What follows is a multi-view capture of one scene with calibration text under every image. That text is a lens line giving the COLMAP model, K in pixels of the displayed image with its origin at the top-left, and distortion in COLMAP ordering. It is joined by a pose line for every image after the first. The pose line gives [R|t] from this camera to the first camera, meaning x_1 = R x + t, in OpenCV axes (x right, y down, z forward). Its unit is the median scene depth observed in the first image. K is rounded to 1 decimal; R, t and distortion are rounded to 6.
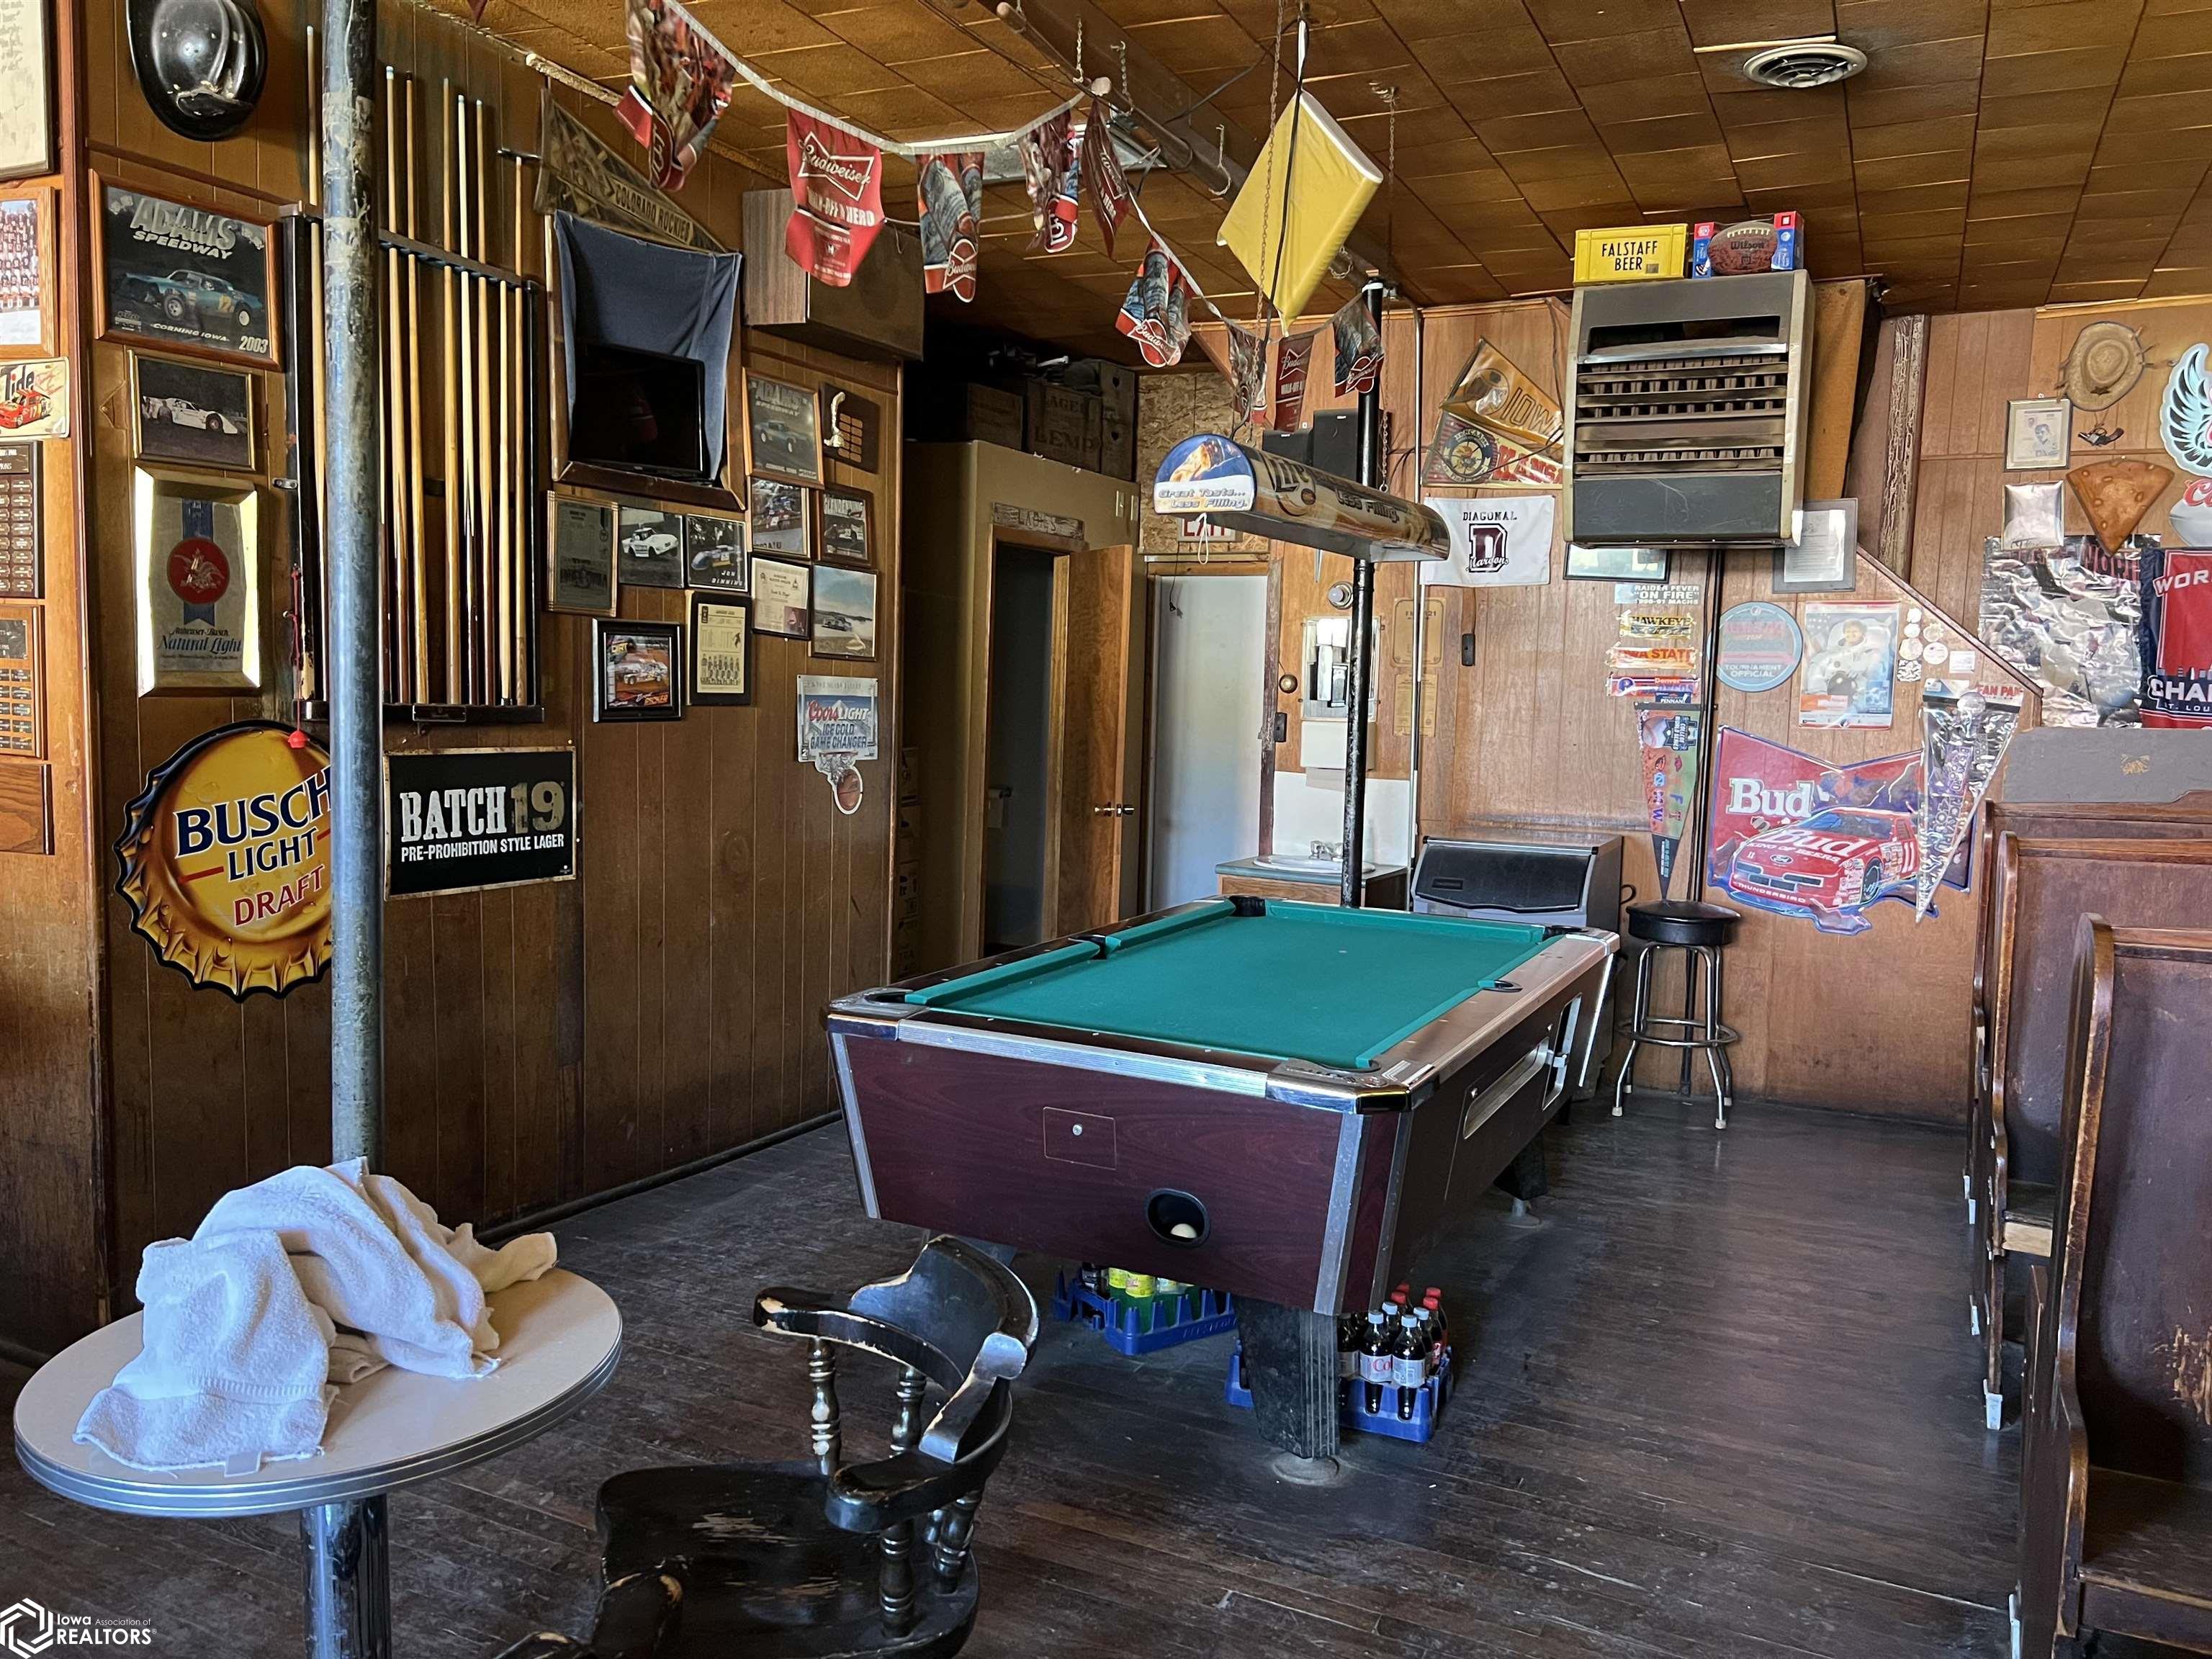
lens RADIAL K [[1634.2, 0, 1121.2], [0, 1634.2, 831.6], [0, 0, 1]] dist [0.034858, -0.052973]
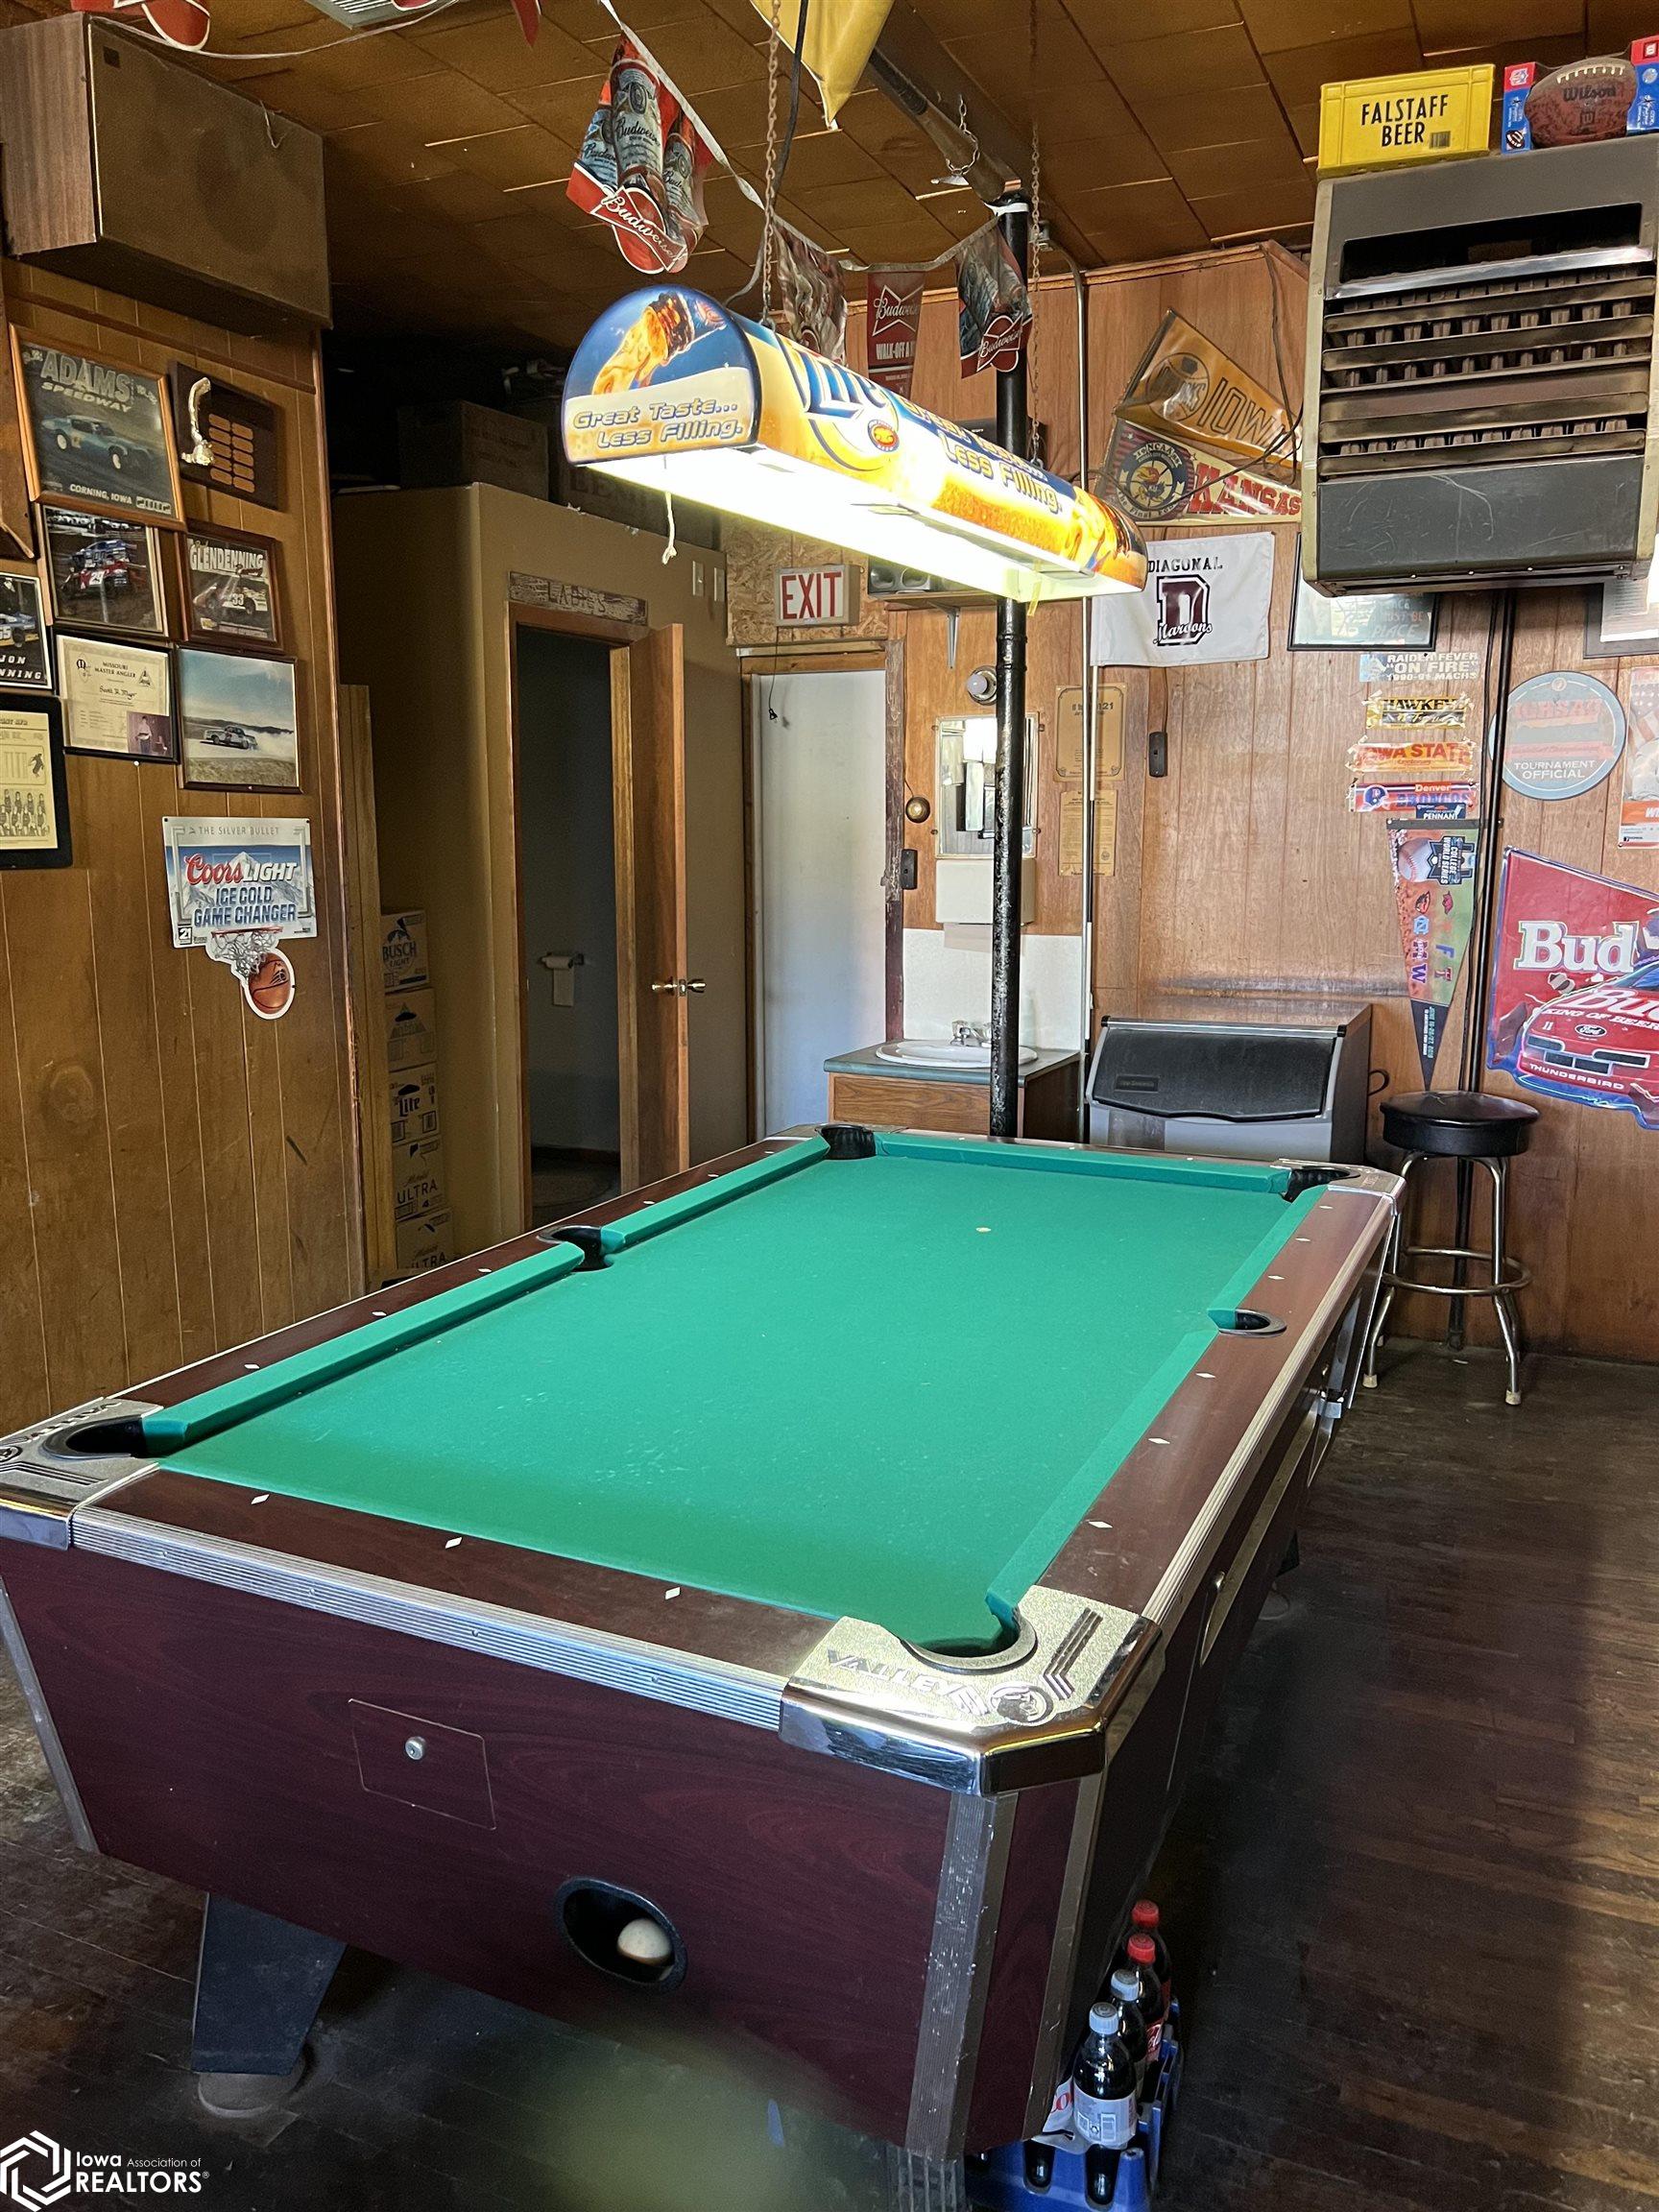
lens RADIAL K [[1634.2, 0, 827.4], [0, 1634.2, 1117.5], [0, 0, 1]] dist [0.034858, -0.052973]
pose [[0.999197, -0.035363, 0.018814, 0.049146], [0.033521, 0.995329, 0.090536, -0.022718], [-0.021928, -0.089833, 0.995715, 0.283588]]
